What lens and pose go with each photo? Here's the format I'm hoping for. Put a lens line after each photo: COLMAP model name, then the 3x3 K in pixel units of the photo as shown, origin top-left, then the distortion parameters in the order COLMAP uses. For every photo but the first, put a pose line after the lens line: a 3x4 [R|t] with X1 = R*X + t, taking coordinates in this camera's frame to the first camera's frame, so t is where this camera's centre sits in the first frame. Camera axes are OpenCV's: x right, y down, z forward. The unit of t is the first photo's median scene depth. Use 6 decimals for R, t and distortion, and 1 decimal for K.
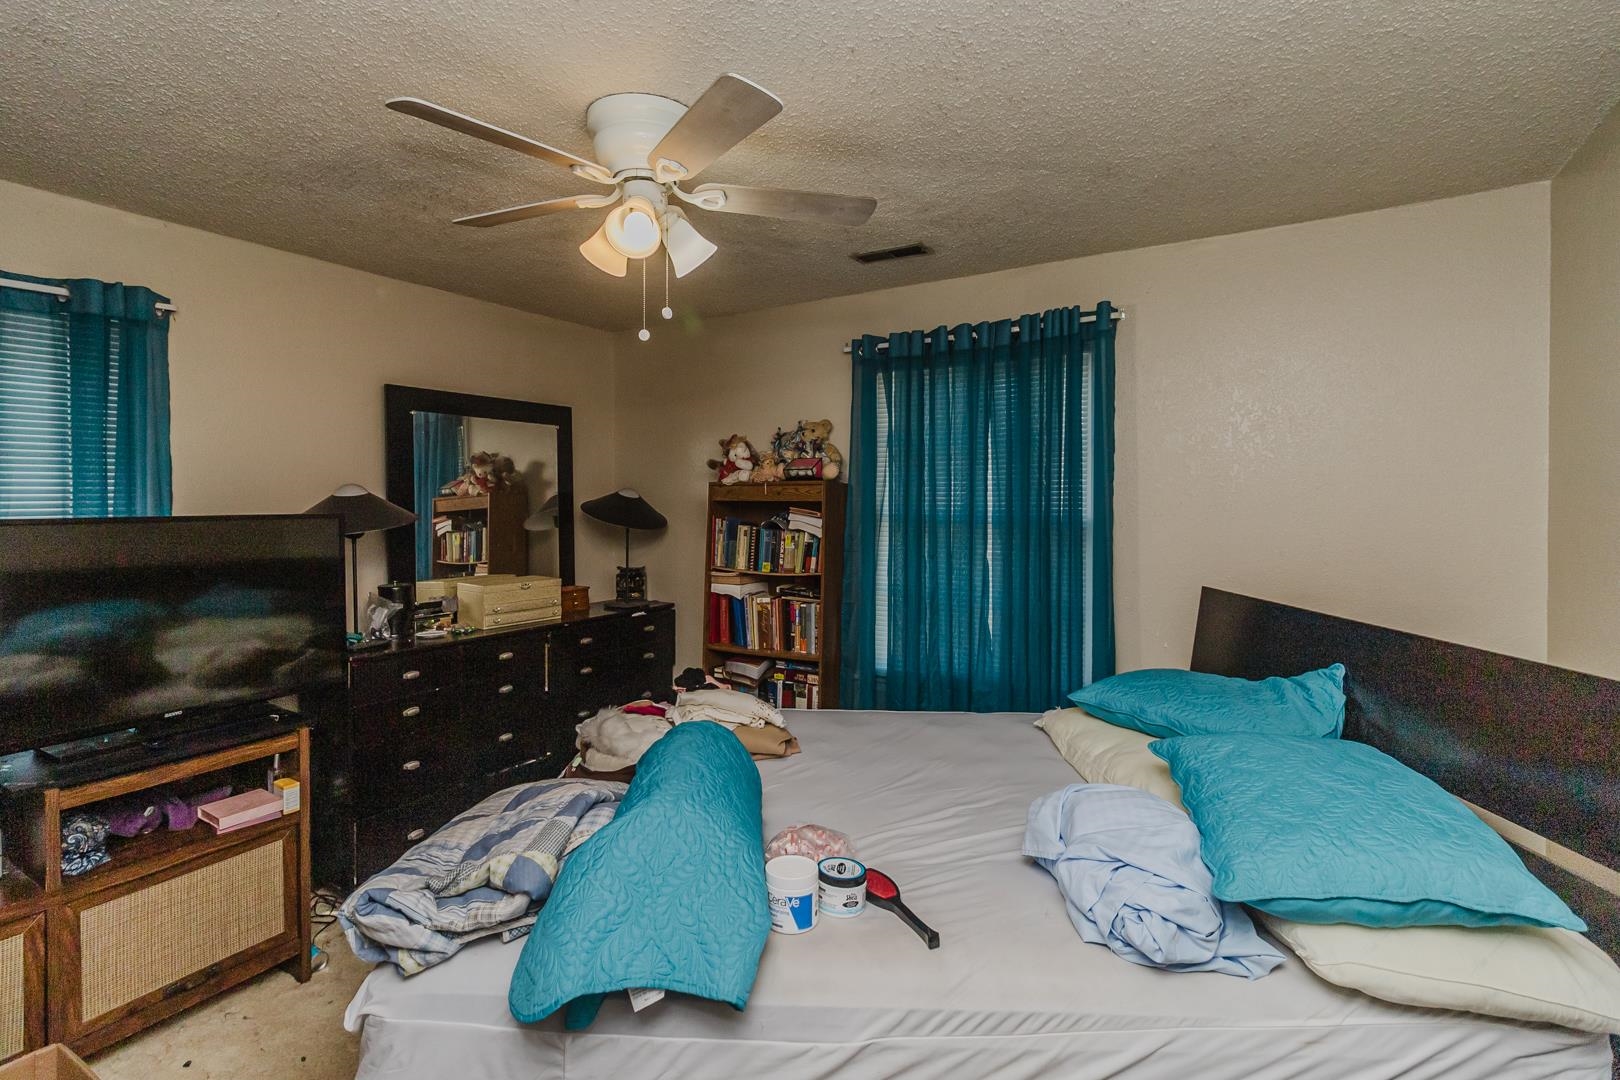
lens RADIAL K [[770.2, 0, 812.2], [0, 770.2, 508.5], [0, 0, 1]] dist [-0.000628, -0.000047]
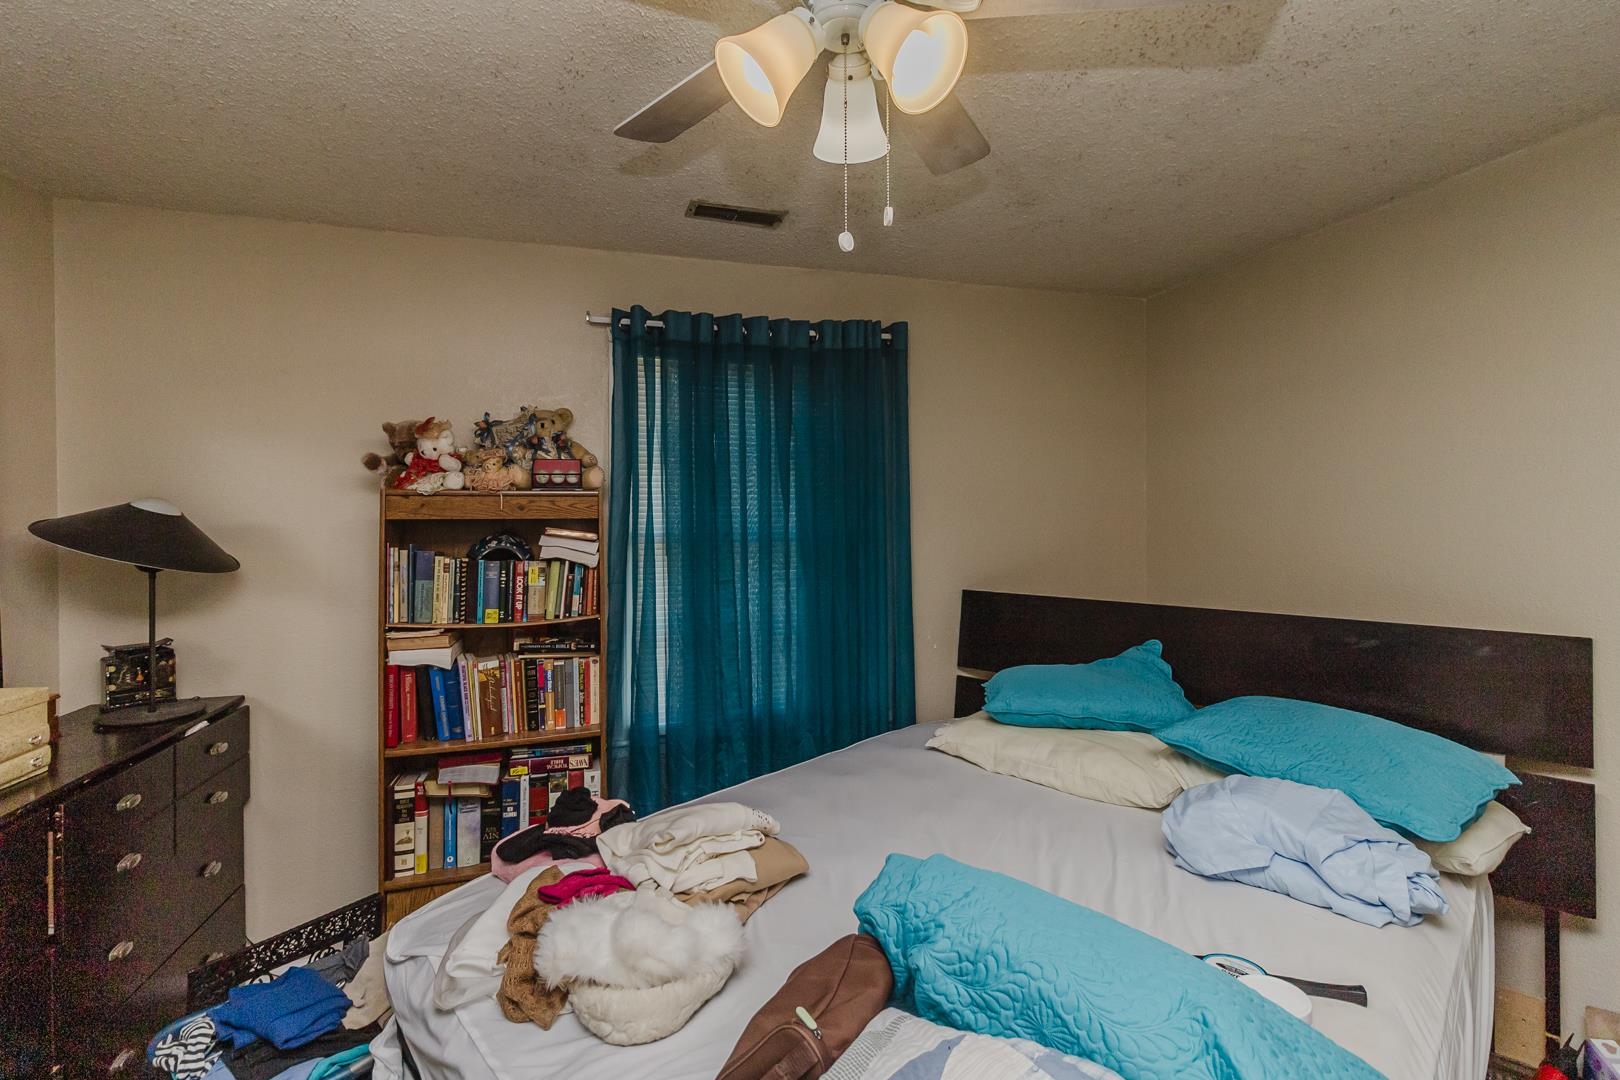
lens RADIAL K [[770.2, 0, 812.2], [0, 770.2, 508.5], [0, 0, 1]] dist [-0.000628, -0.000047]
pose [[0.653857, -0.004904, 0.756602, -0.392988], [0.012212, 0.999917, -0.004072, -0.012834], [-0.756520, 0.011903, 0.653863, 0.339782]]
